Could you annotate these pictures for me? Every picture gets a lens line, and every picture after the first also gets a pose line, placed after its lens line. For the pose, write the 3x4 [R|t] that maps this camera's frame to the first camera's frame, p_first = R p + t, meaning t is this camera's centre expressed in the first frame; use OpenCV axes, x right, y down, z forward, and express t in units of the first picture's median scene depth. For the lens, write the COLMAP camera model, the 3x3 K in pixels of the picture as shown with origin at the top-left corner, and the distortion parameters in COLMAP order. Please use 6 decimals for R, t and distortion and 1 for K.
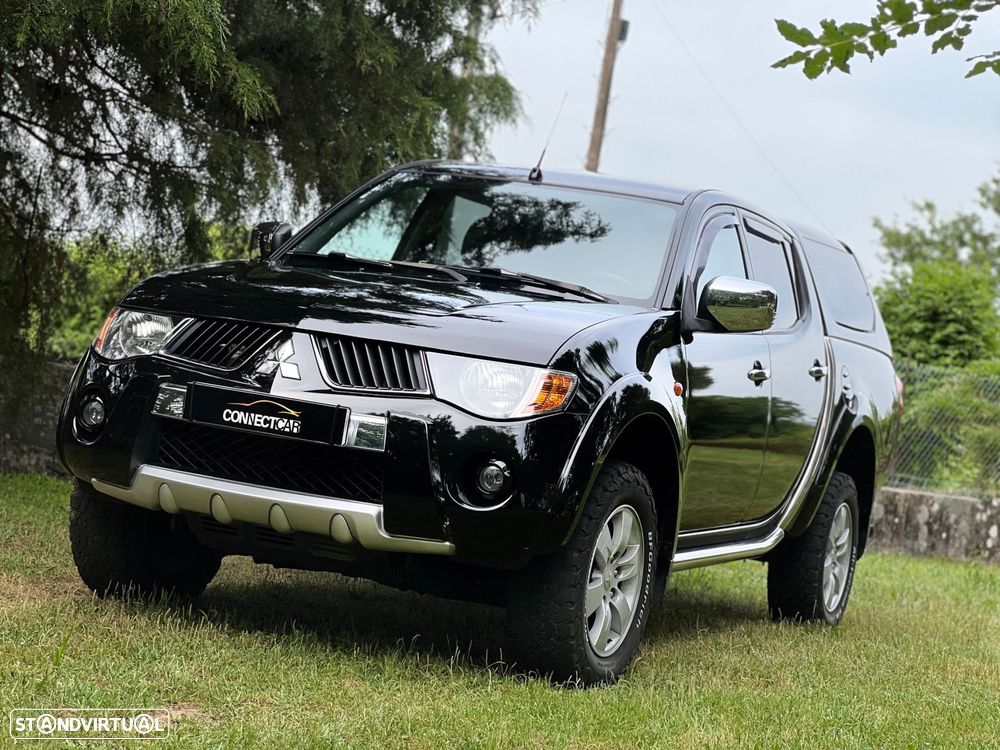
lens RADIAL K [[2221.0, 0, 500.4], [0, 2221.0, 347.5], [0, 0, 1]] dist [-0.172720, 5.211855]
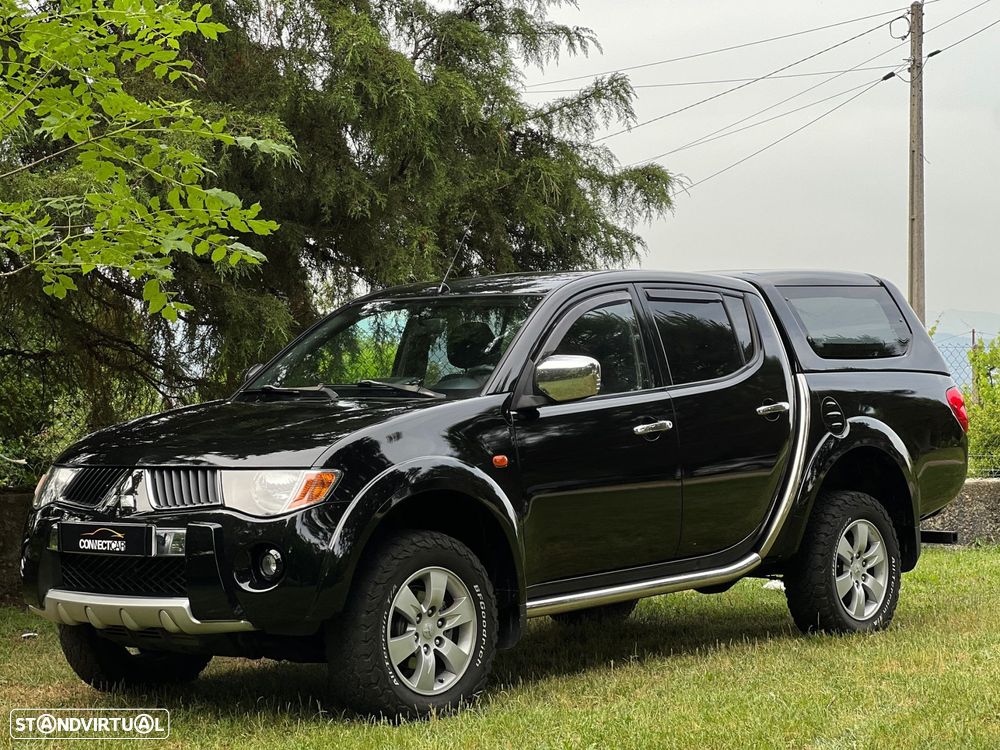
lens RADIAL K [[2221.0, 0, 500.4], [0, 2221.0, 347.5], [0, 0, 1]] dist [-0.172720, 5.211855]
pose [[0.934894, -0.165146, -0.314166, 0.470115], [0.156963, 0.986268, -0.051357, 0.020436], [0.318333, -0.001299, 0.947978, -0.121387]]
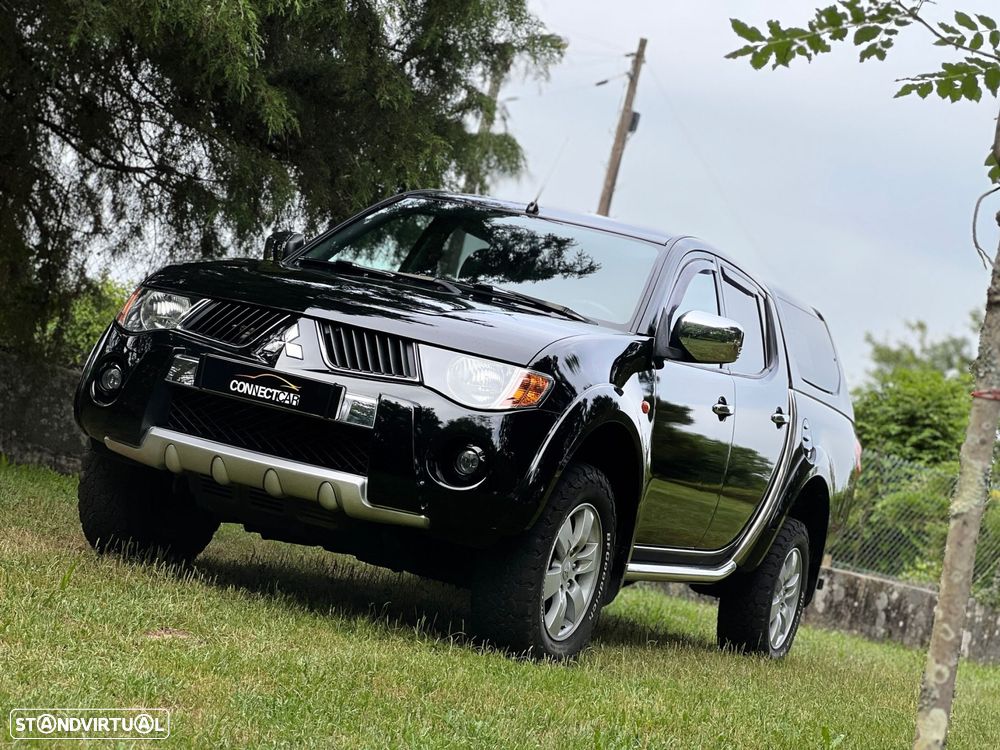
lens RADIAL K [[2221.0, 0, 500.4], [0, 2221.0, 347.5], [0, 0, 1]] dist [-0.172720, 5.211855]
pose [[0.996436, 0.084345, 0.001211, 0.005322], [-0.084215, 0.995520, -0.042996, 0.043300], [-0.004832, 0.042741, 0.999075, -0.092992]]
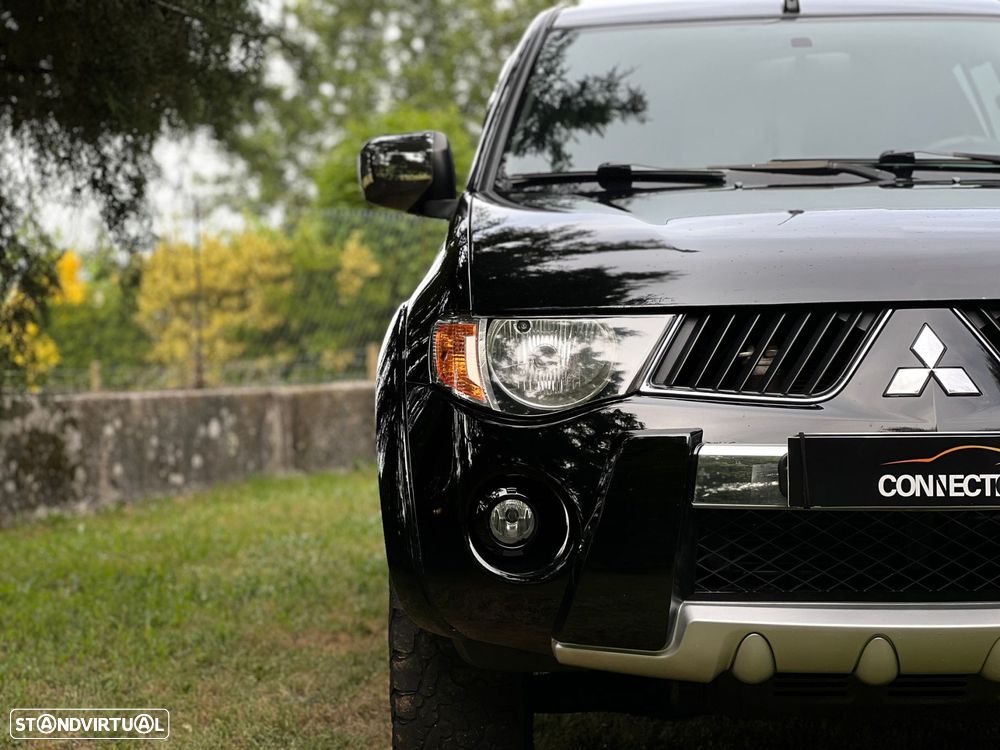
lens RADIAL K [[2221.0, 0, 500.4], [0, 2221.0, 347.5], [0, 0, 1]] dist [-0.172720, 5.211855]
pose [[0.918299, -0.169233, 0.357893, -0.352154], [0.147558, 0.985198, 0.087249, -0.055323], [-0.367361, -0.027311, 0.929678, 0.491070]]
